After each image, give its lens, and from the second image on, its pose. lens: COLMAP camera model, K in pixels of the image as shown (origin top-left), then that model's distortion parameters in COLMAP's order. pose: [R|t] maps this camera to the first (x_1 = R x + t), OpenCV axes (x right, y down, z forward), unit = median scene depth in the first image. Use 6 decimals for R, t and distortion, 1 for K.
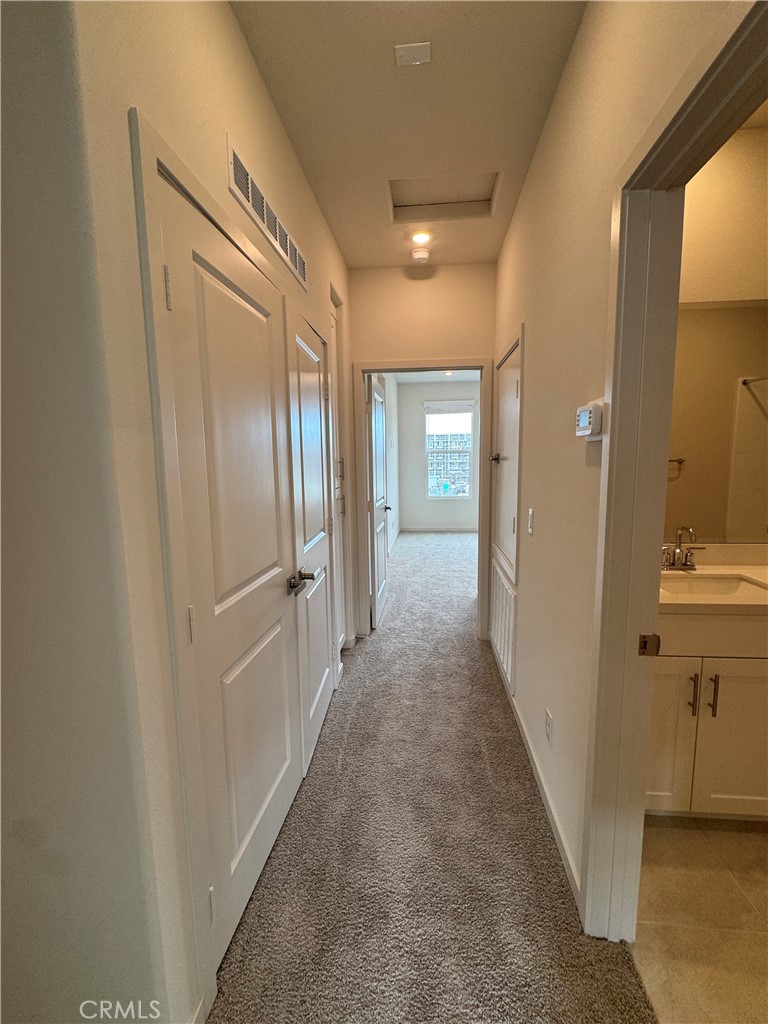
lens RADIAL K [[440.6, 0, 384.0], [0, 440.6, 512.0], [0, 0, 1]] dist [-0.001245, -0.000208]
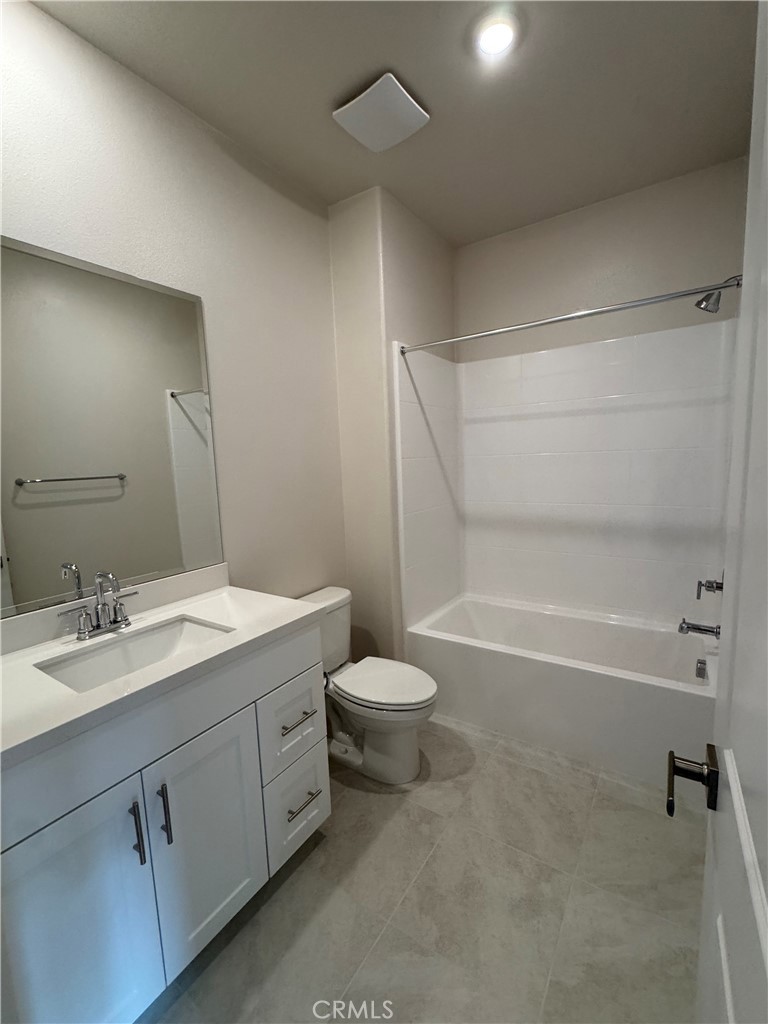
lens RADIAL K [[440.6, 0, 384.0], [0, 440.6, 512.0], [0, 0, 1]] dist [-0.001245, -0.000208]
pose [[0.476047, -0.112184, 0.872235, 0.282174], [0.140003, 0.988849, 0.050772, -0.034010], [-0.868204, 0.097946, 0.486445, 0.244332]]
